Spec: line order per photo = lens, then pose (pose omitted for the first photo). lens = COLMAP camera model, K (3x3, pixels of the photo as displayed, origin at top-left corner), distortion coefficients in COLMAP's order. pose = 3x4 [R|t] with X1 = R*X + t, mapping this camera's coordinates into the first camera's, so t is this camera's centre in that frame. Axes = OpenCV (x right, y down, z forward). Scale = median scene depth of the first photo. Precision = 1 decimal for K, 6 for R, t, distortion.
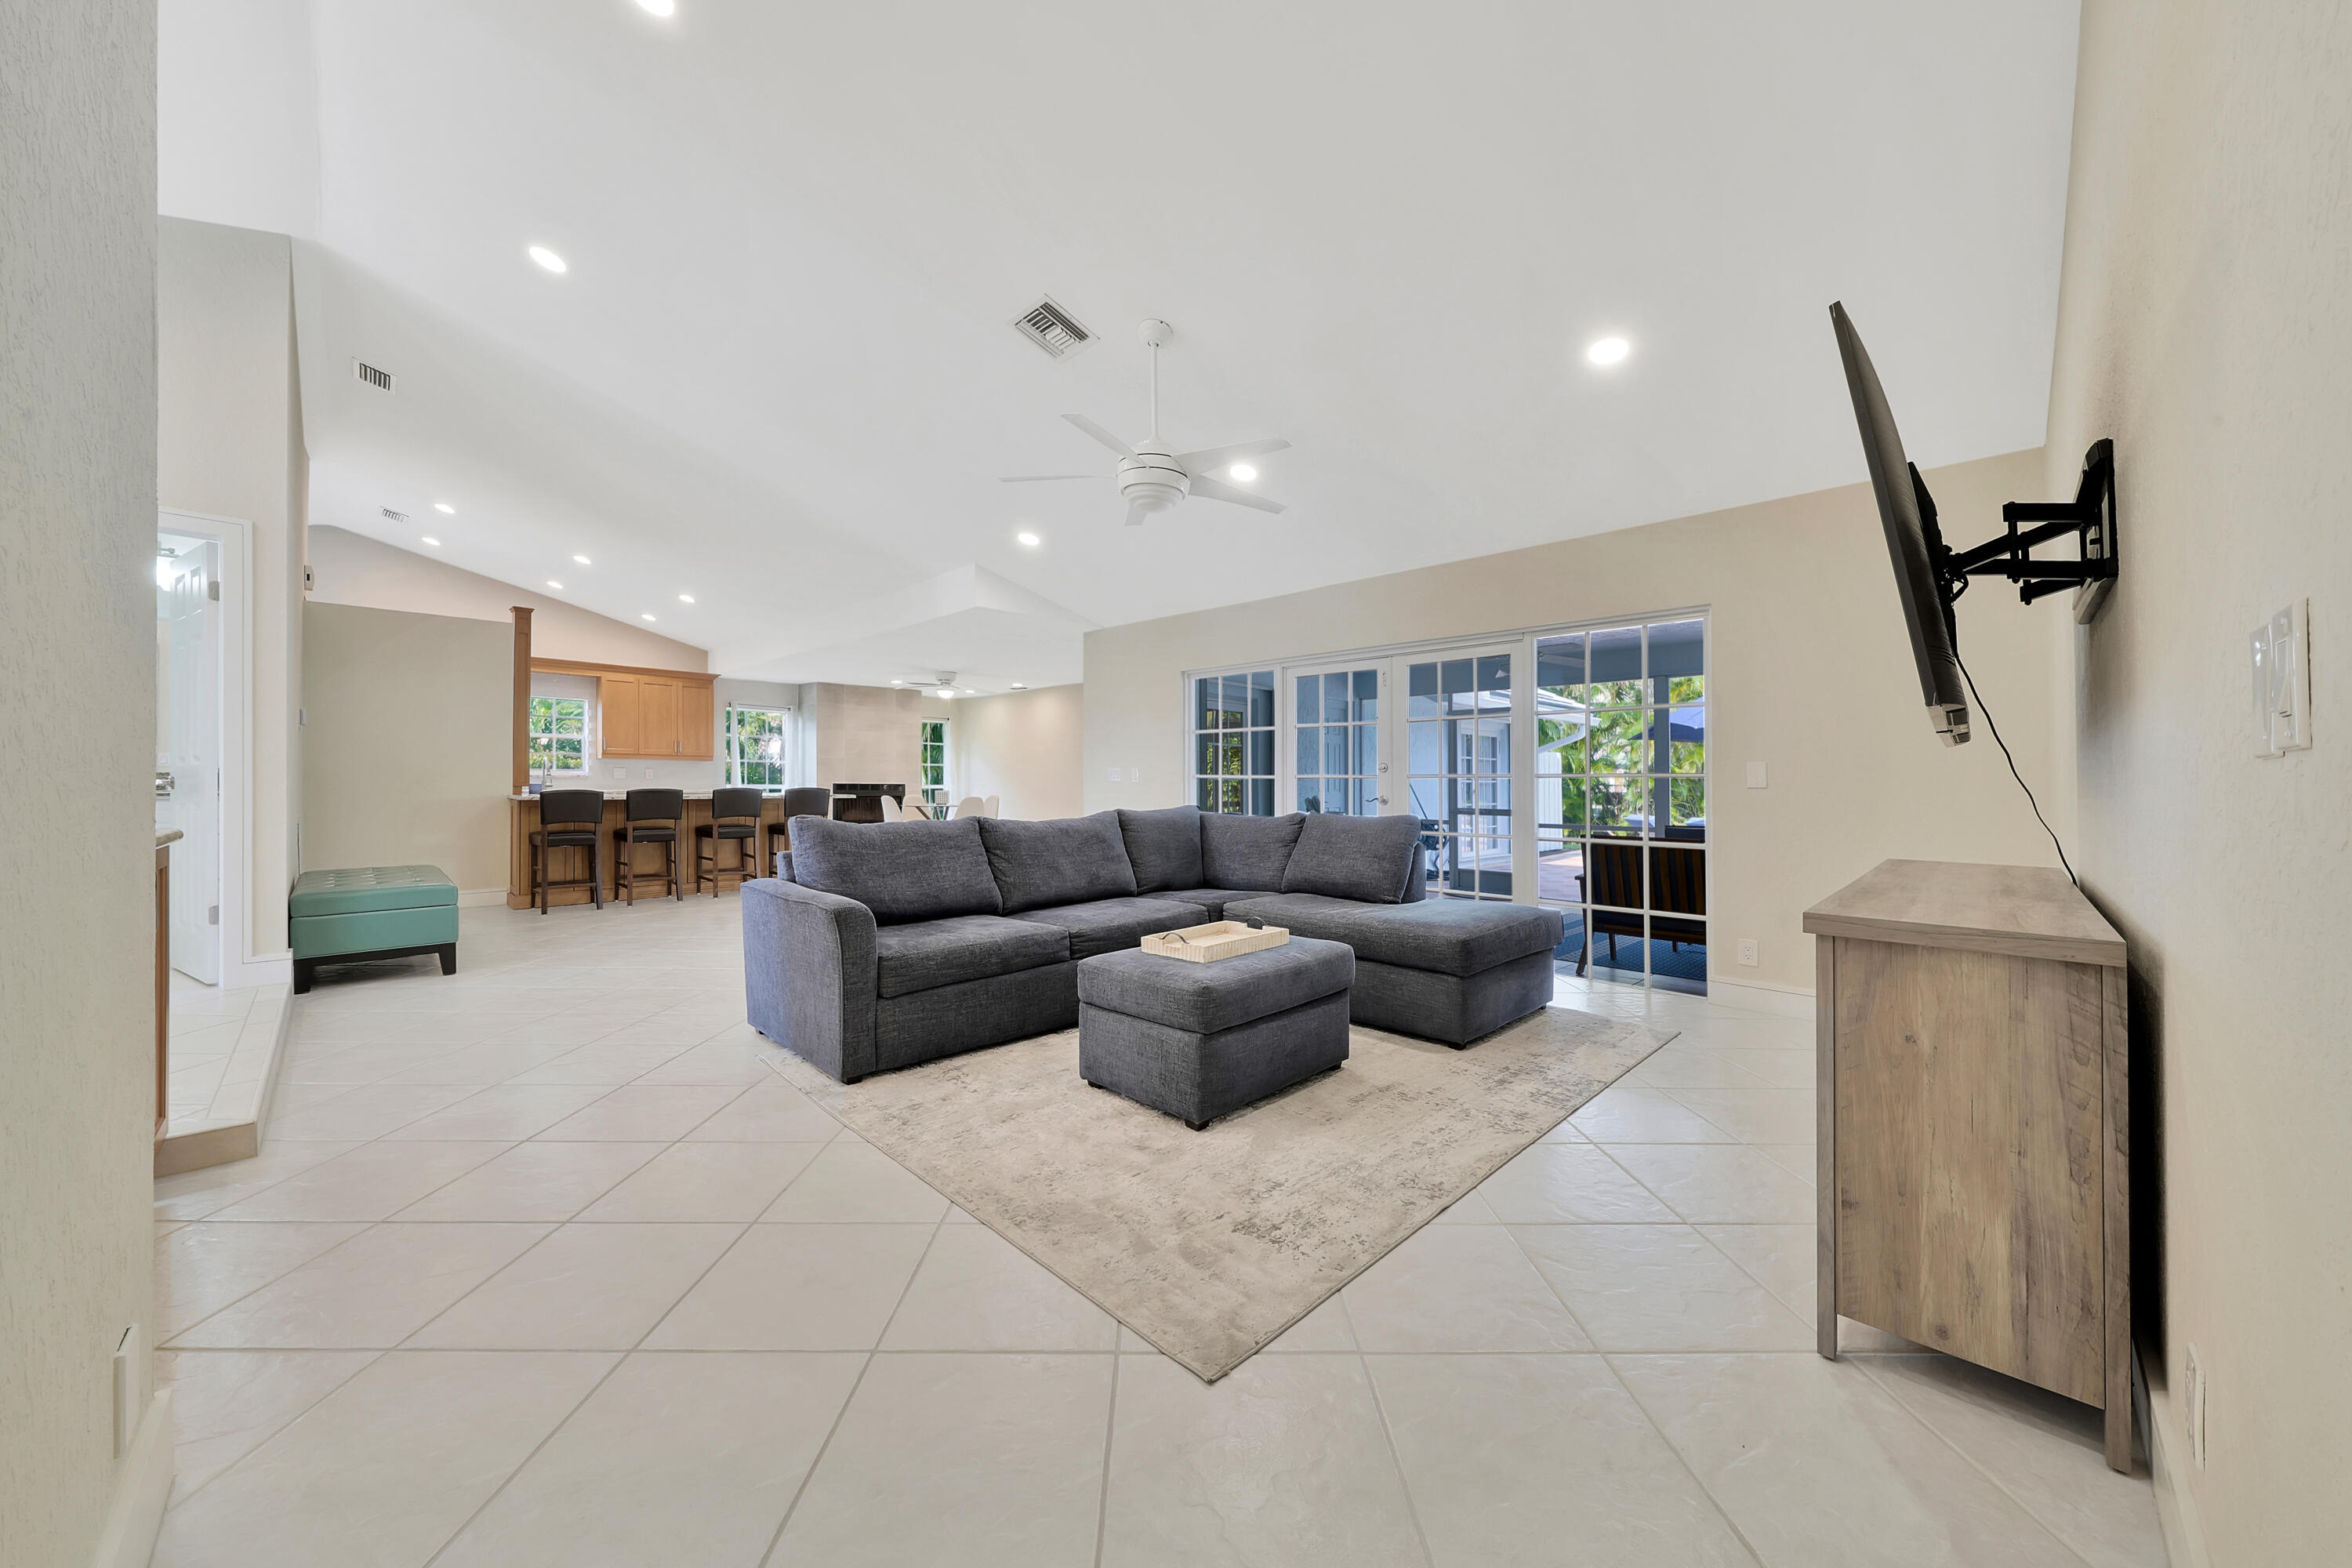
lens RADIAL K [[782.7, 0, 1176.0], [0, 782.7, 784.0], [0, 0, 1]] dist [-0.007307, -0.000007]
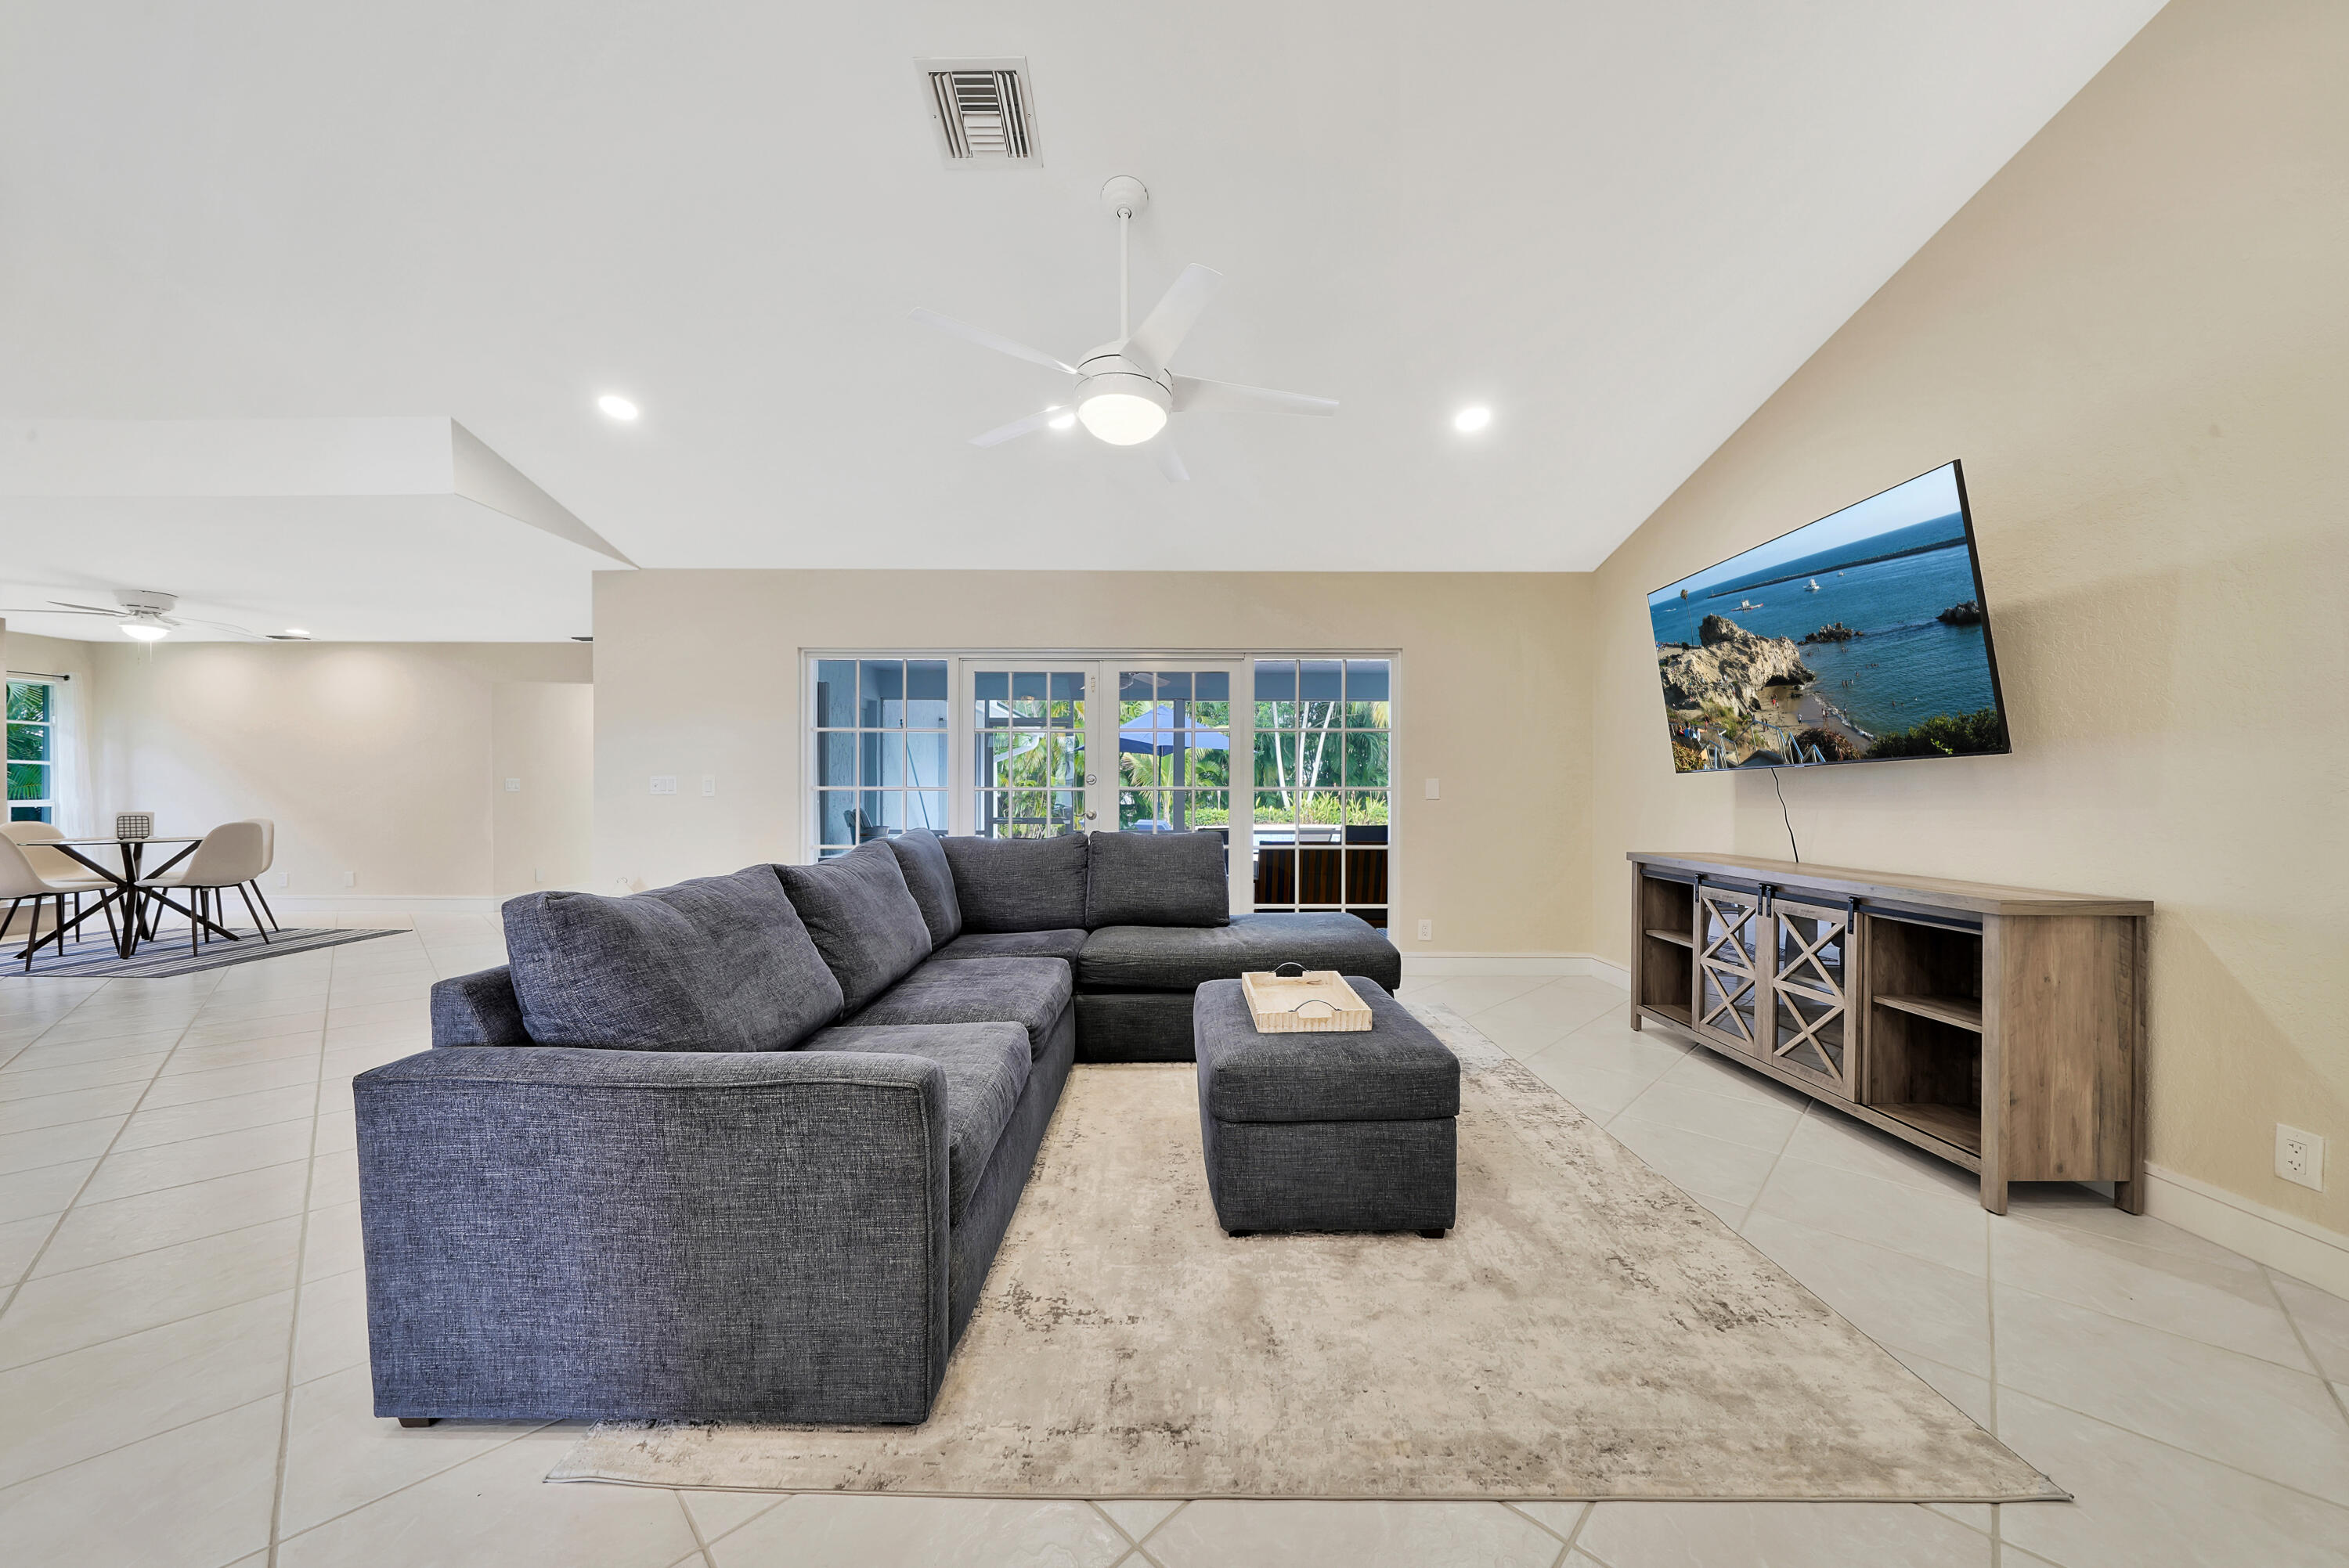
lens RADIAL K [[788.9, 0, 1166.3], [0, 788.9, 797.3], [0, 0, 1]] dist [-0.008917, -0.000181]
pose [[0.730997, -0.009746, 0.682311, -0.424062], [0.002979, 0.999934, 0.011092, -0.013145], [-0.682374, -0.006076, 0.730978, 0.348126]]
